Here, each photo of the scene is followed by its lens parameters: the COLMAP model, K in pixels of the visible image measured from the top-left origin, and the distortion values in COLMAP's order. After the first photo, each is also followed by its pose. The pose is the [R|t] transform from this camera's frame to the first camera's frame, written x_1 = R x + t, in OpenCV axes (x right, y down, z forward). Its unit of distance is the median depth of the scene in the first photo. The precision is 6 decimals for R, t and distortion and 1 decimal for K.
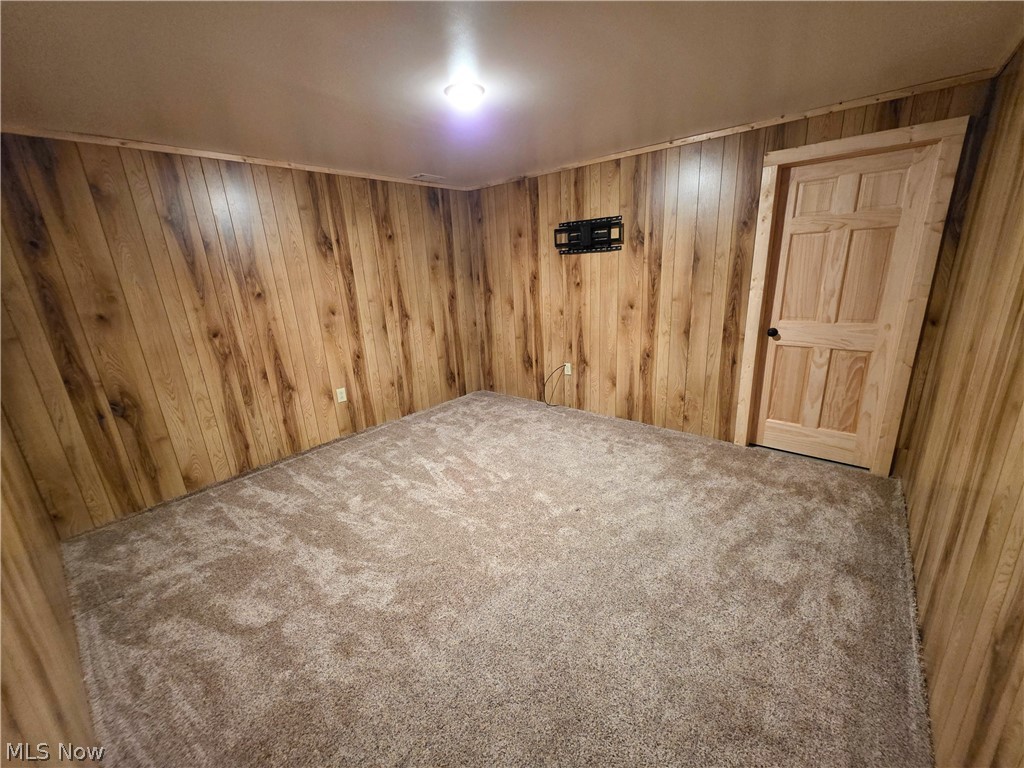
lens RADIAL K [[410.6, 0, 518.6], [0, 410.6, 382.0], [0, 0, 1]] dist [0.002126, -0.000081]
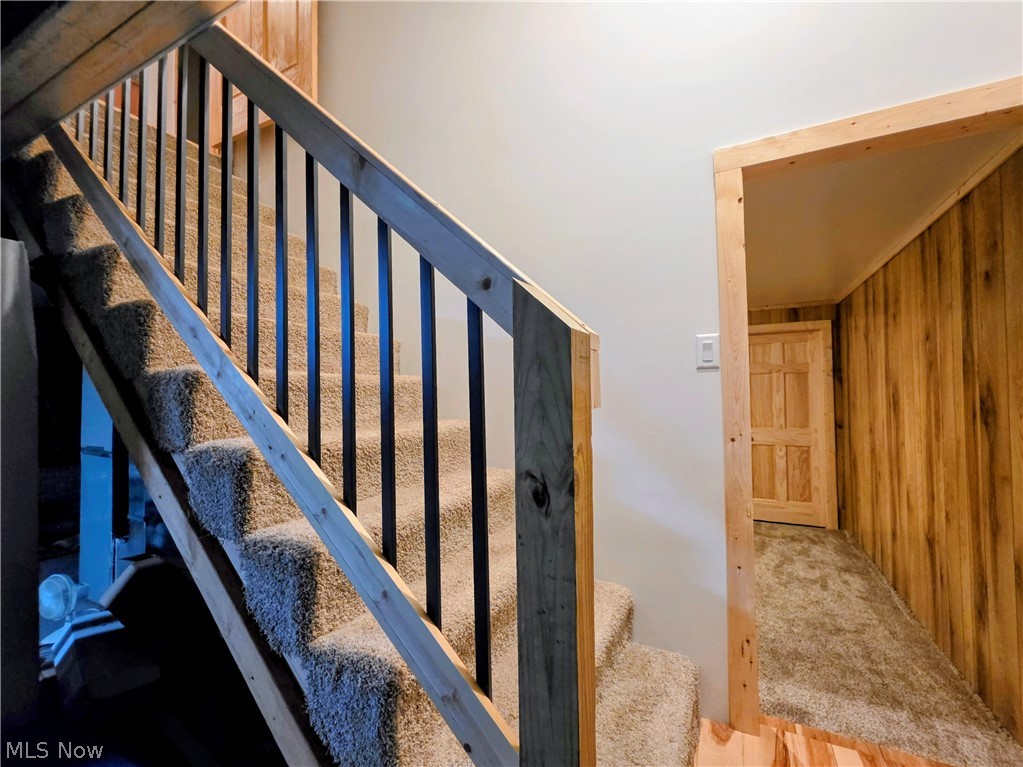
lens RADIAL K [[448.9, 0, 509.3], [0, 448.9, 384.2], [0, 0, 1]] dist [0.000670, 0.000118]
pose [[0.973939, 0.039838, 0.223282, -0.745608], [0.031039, 0.951780, -0.305207, 0.213095], [-0.224674, 0.304183, 0.925740, -0.463259]]
